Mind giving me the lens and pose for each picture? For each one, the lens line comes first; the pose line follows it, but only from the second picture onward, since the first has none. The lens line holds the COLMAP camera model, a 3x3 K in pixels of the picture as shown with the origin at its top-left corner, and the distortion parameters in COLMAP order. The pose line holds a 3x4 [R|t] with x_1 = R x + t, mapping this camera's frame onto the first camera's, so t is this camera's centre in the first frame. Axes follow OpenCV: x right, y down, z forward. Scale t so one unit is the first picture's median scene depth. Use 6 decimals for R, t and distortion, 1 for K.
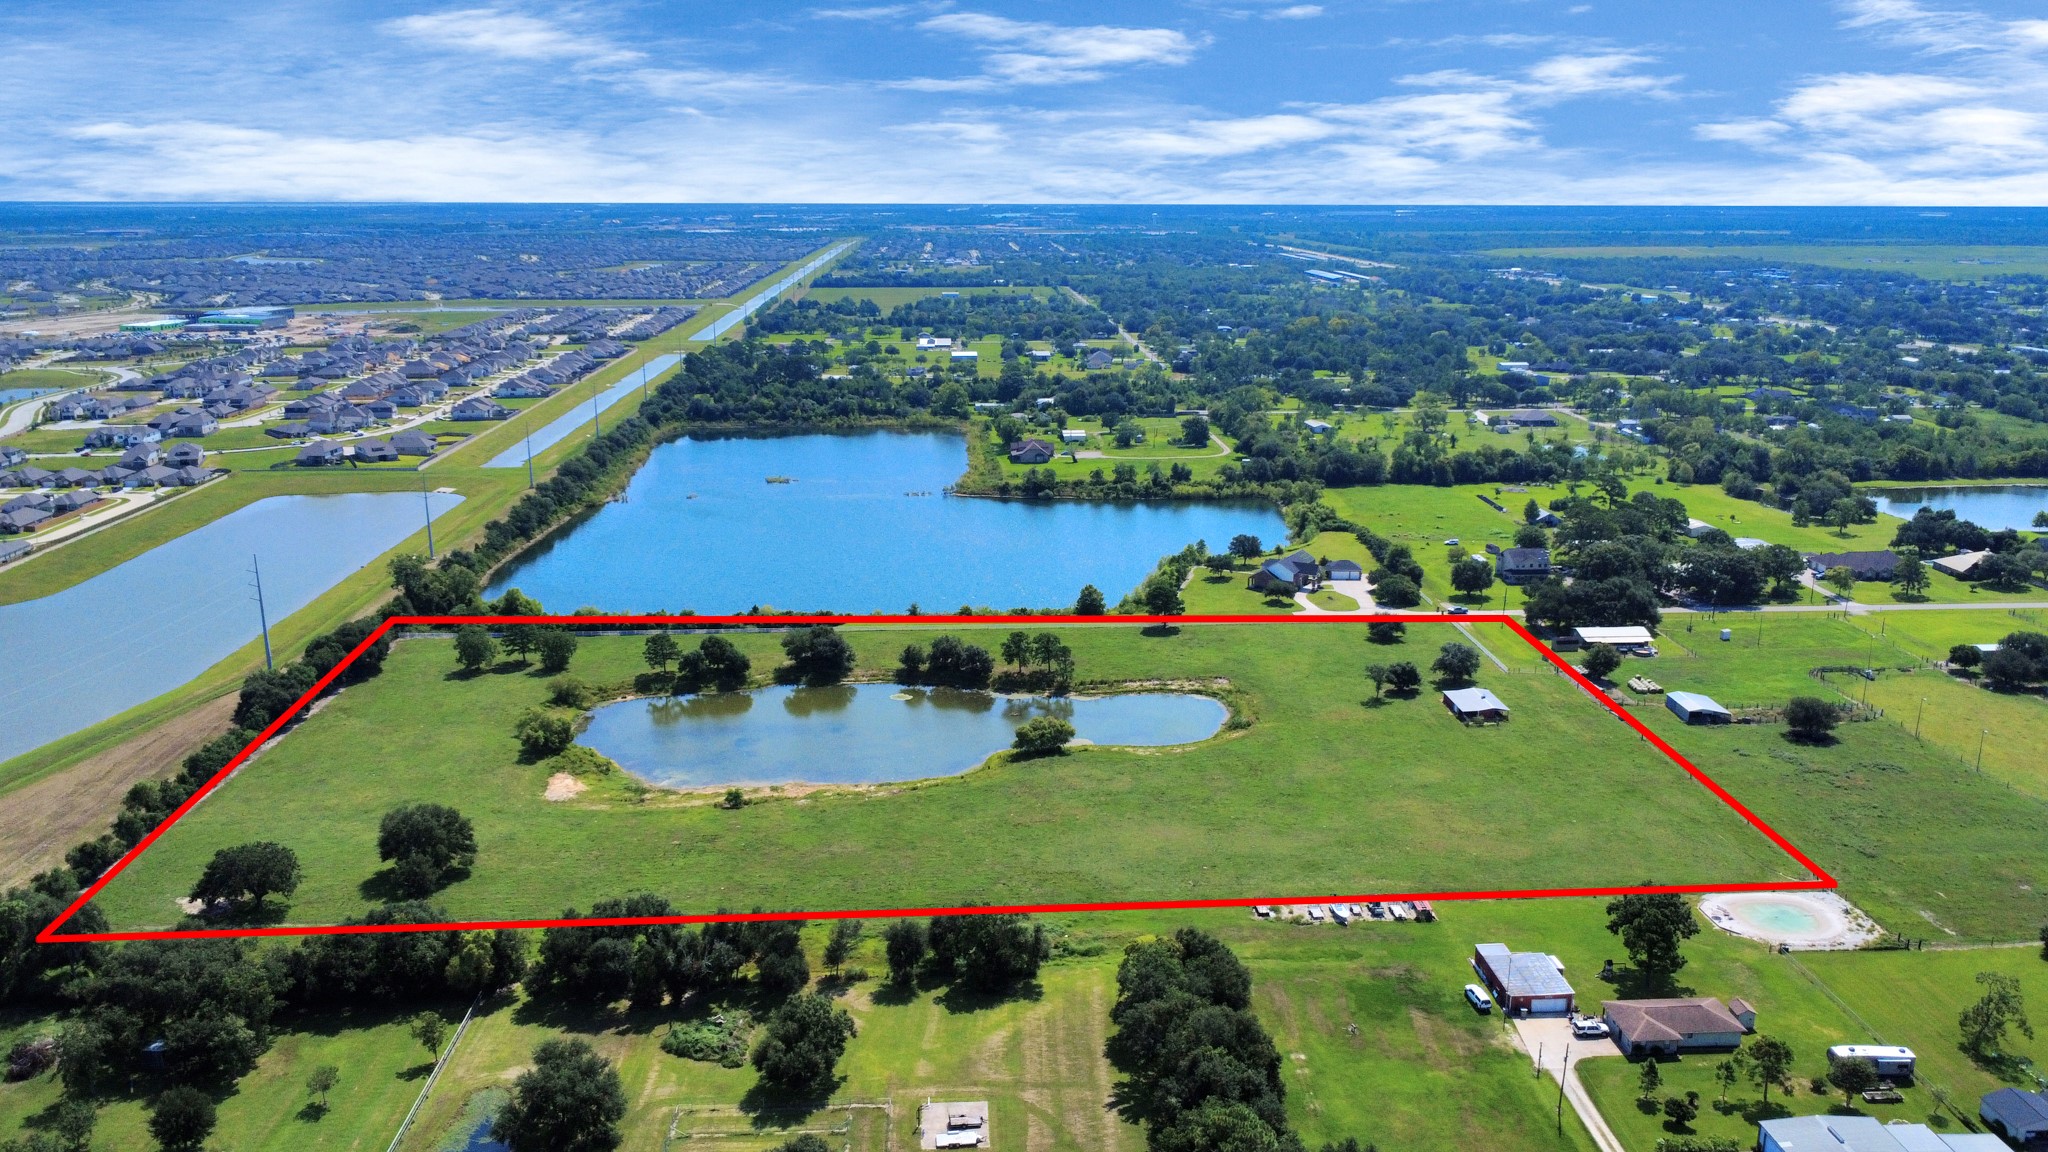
lens RADIAL K [[1534.1, 0, 1024.0], [0, 1534.1, 576.0], [0, 0, 1]] dist [0.004128, 0.000024]
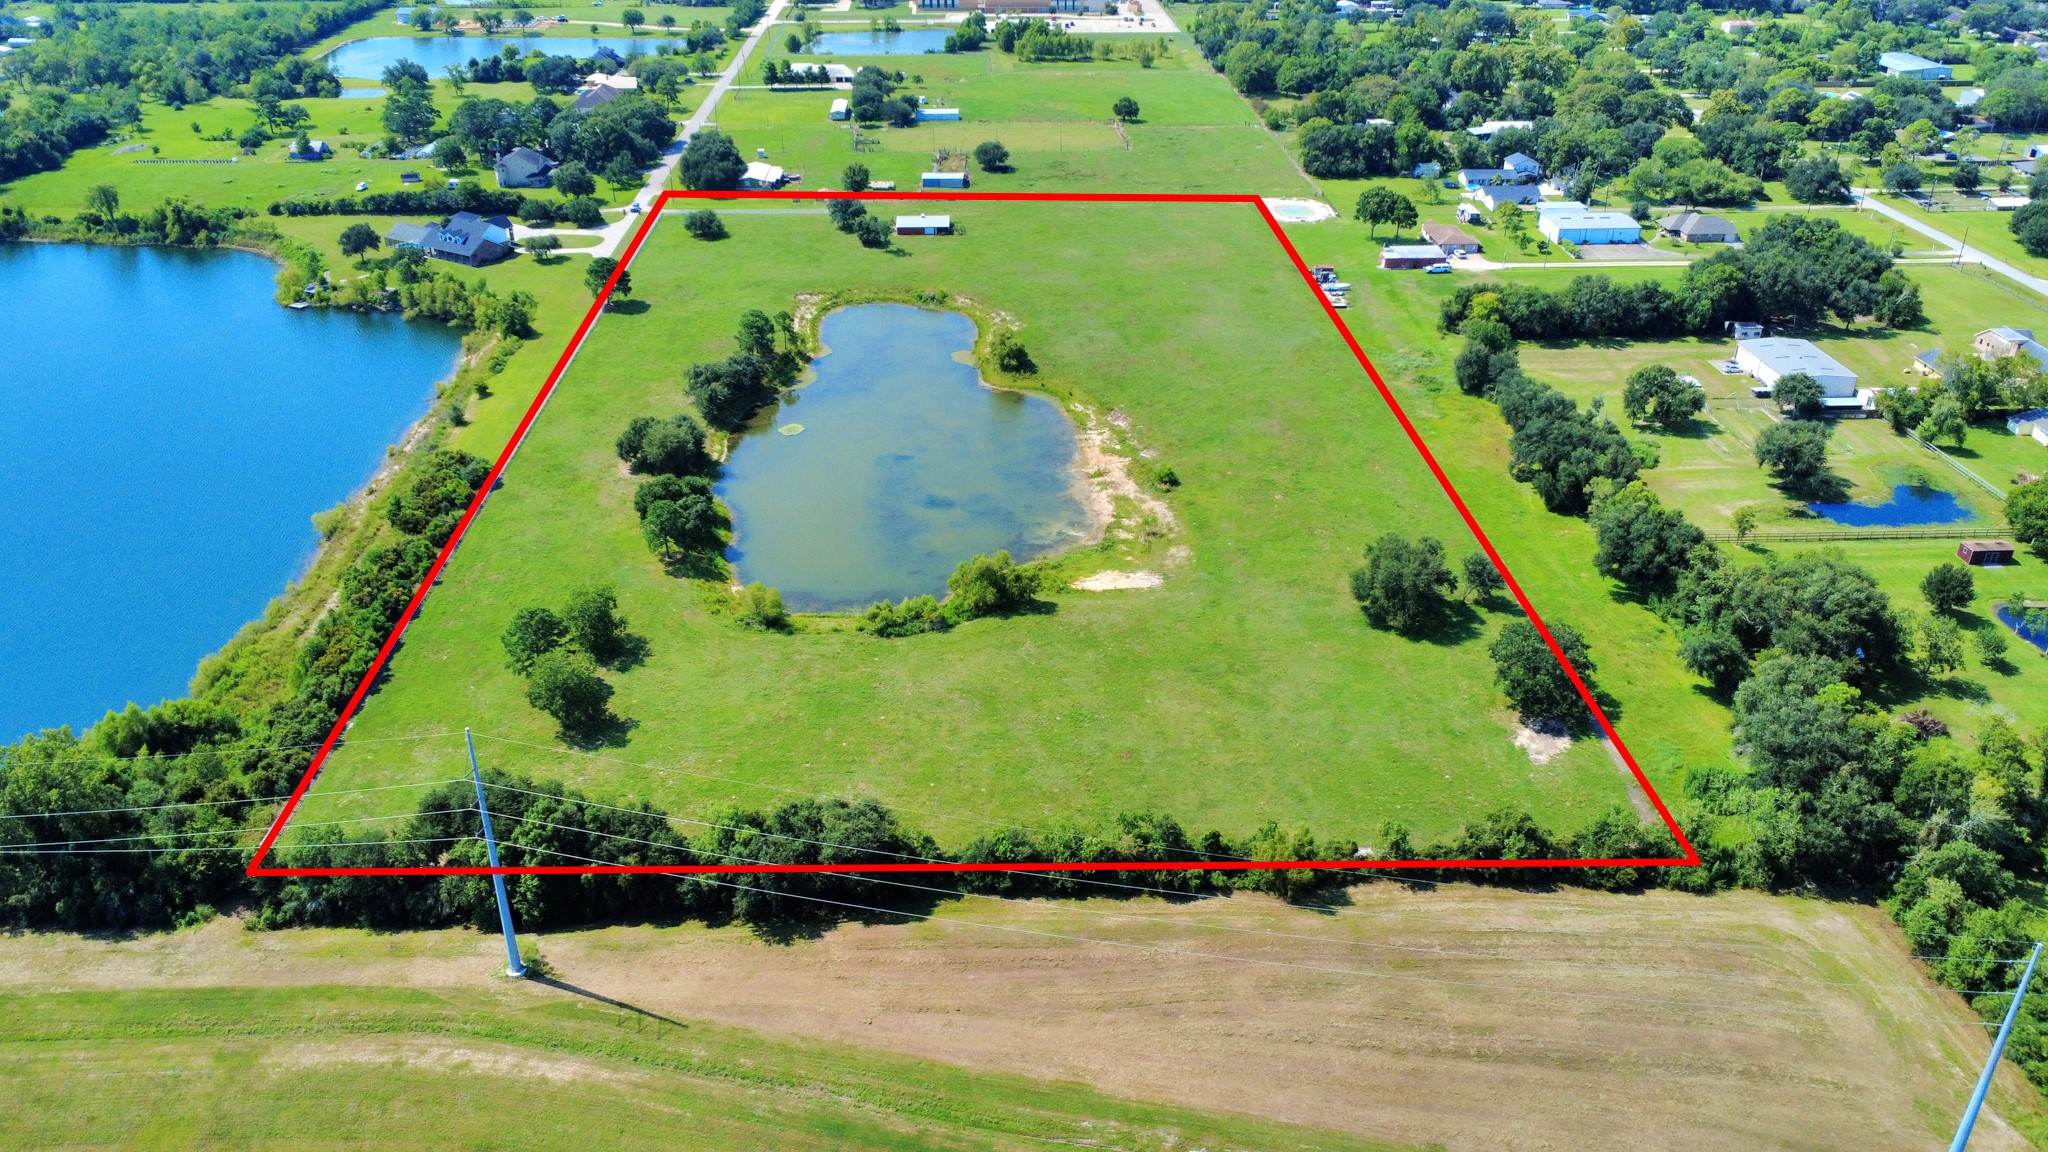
lens RADIAL K [[1534.1, 0, 1024.0], [0, 1534.1, 576.0], [0, 0, 1]] dist [0.004128, 0.000024]
pose [[0.008466, -0.471805, 0.881662, -0.548598], [0.244303, 0.855951, 0.455701, -0.128260], [-0.969662, 0.211535, 0.122510, 0.528924]]
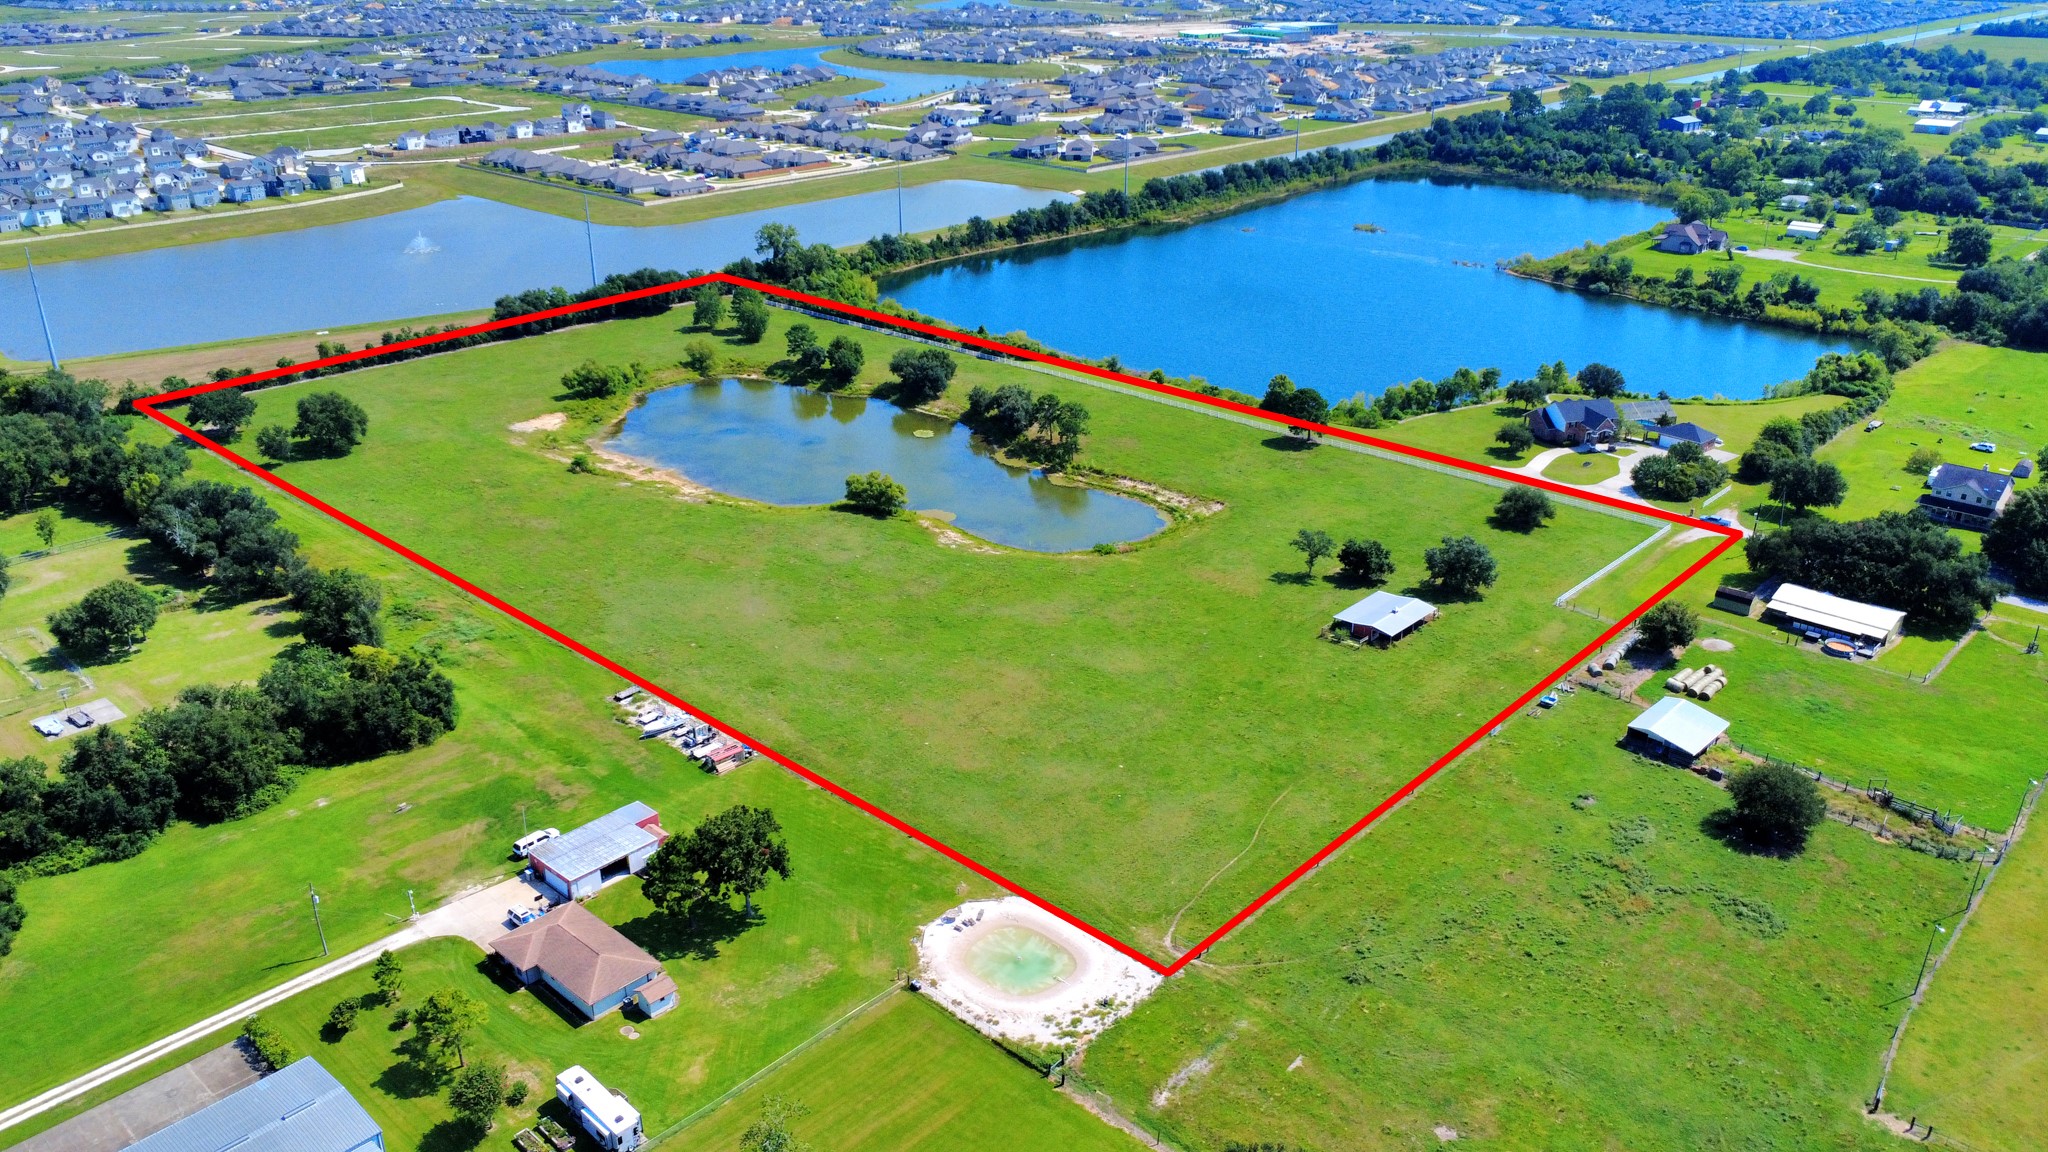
lens RADIAL K [[1534.1, 0, 1024.0], [0, 1534.1, 576.0], [0, 0, 1]] dist [0.004128, 0.000024]
pose [[0.701359, 0.285814, -0.652998, 0.399408], [-0.178761, 0.957342, 0.227025, -0.041210], [0.690029, -0.042496, 0.722533, 0.237527]]
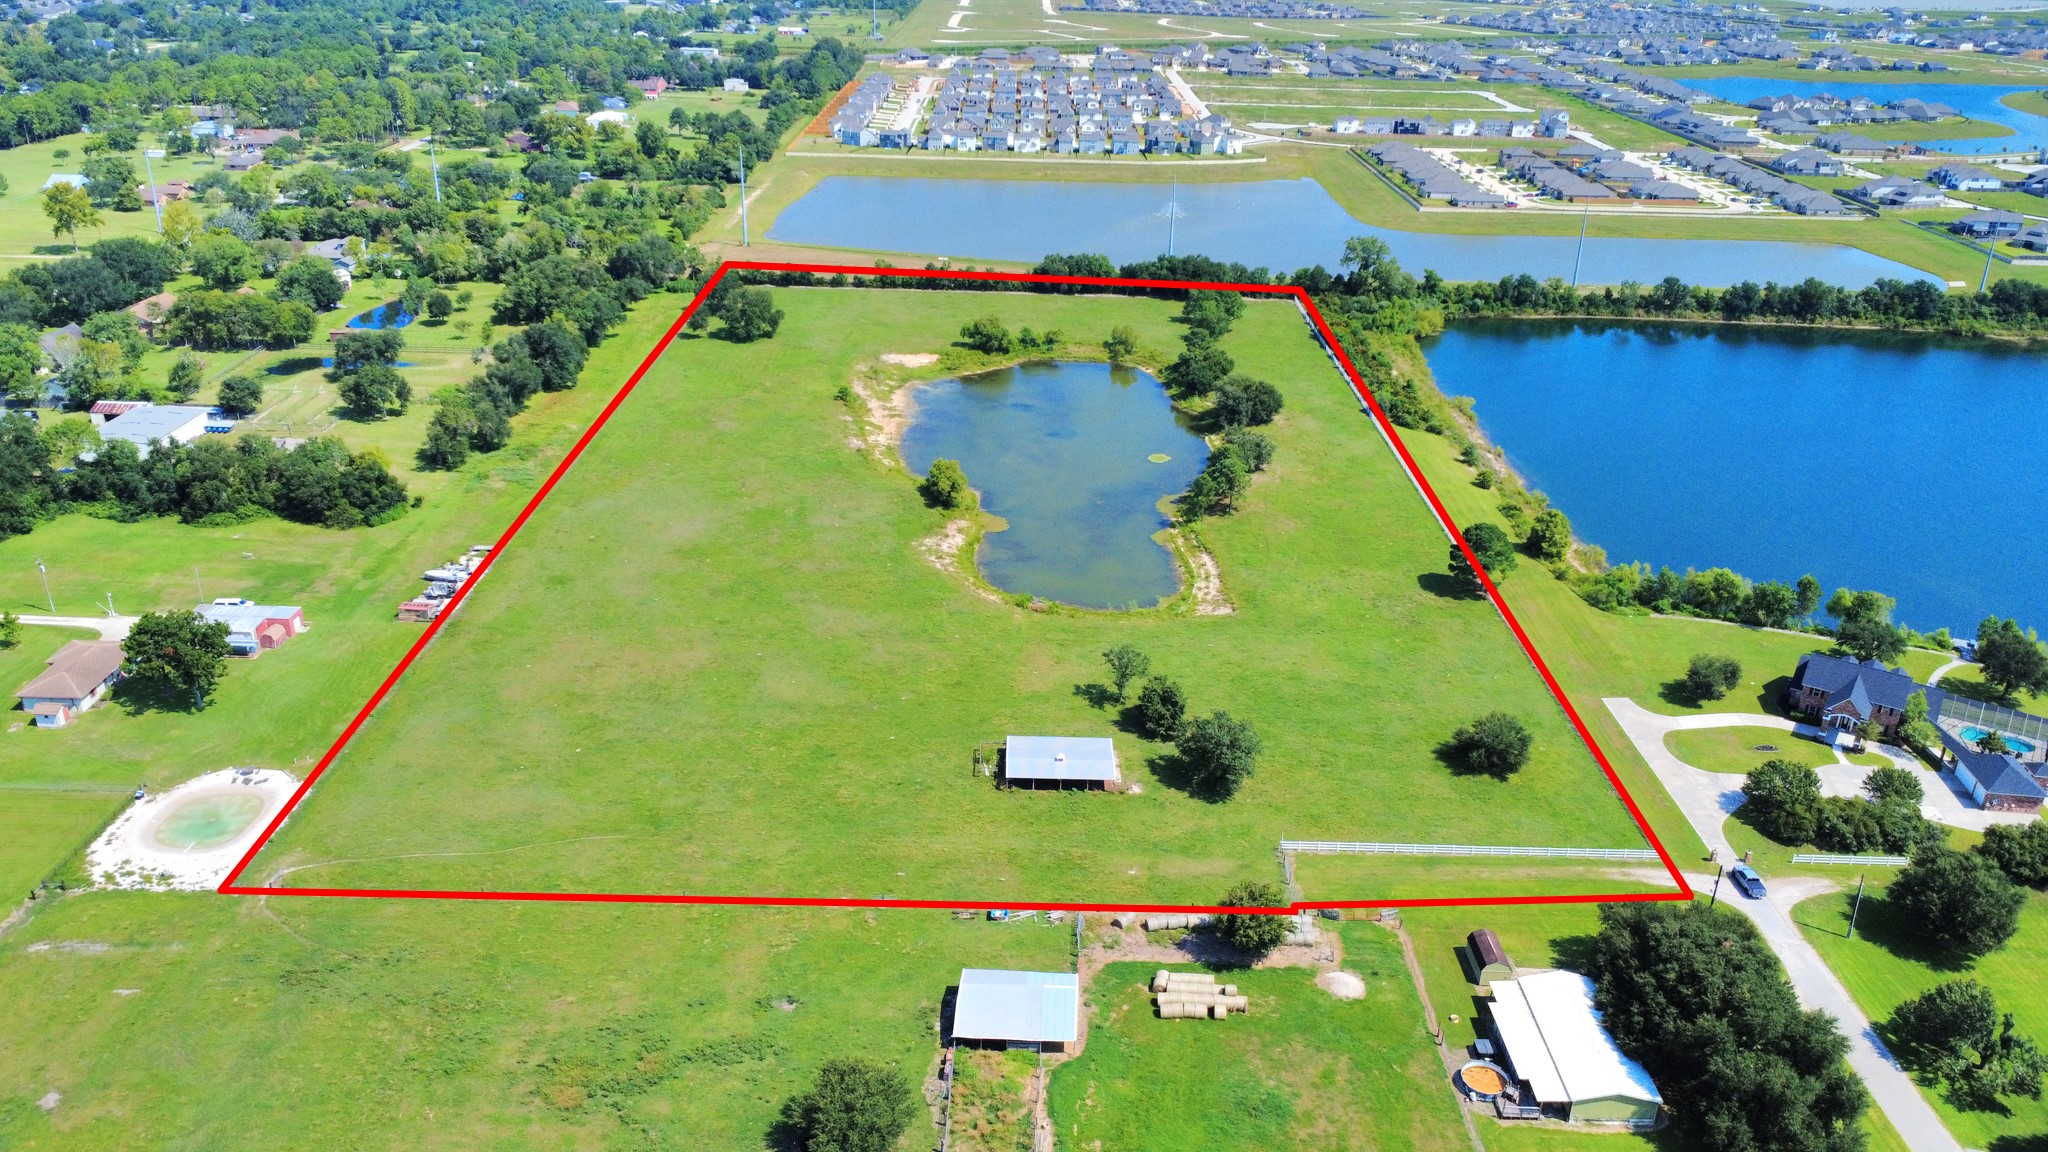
lens RADIAL K [[1534.1, 0, 1024.0], [0, 1534.1, 576.0], [0, 0, 1]] dist [0.004128, 0.000024]
pose [[-0.048179, 0.405153, -0.912978, 0.497555], [-0.270212, 0.874671, 0.402413, -0.128547], [0.961595, 0.266086, 0.067336, 0.586077]]
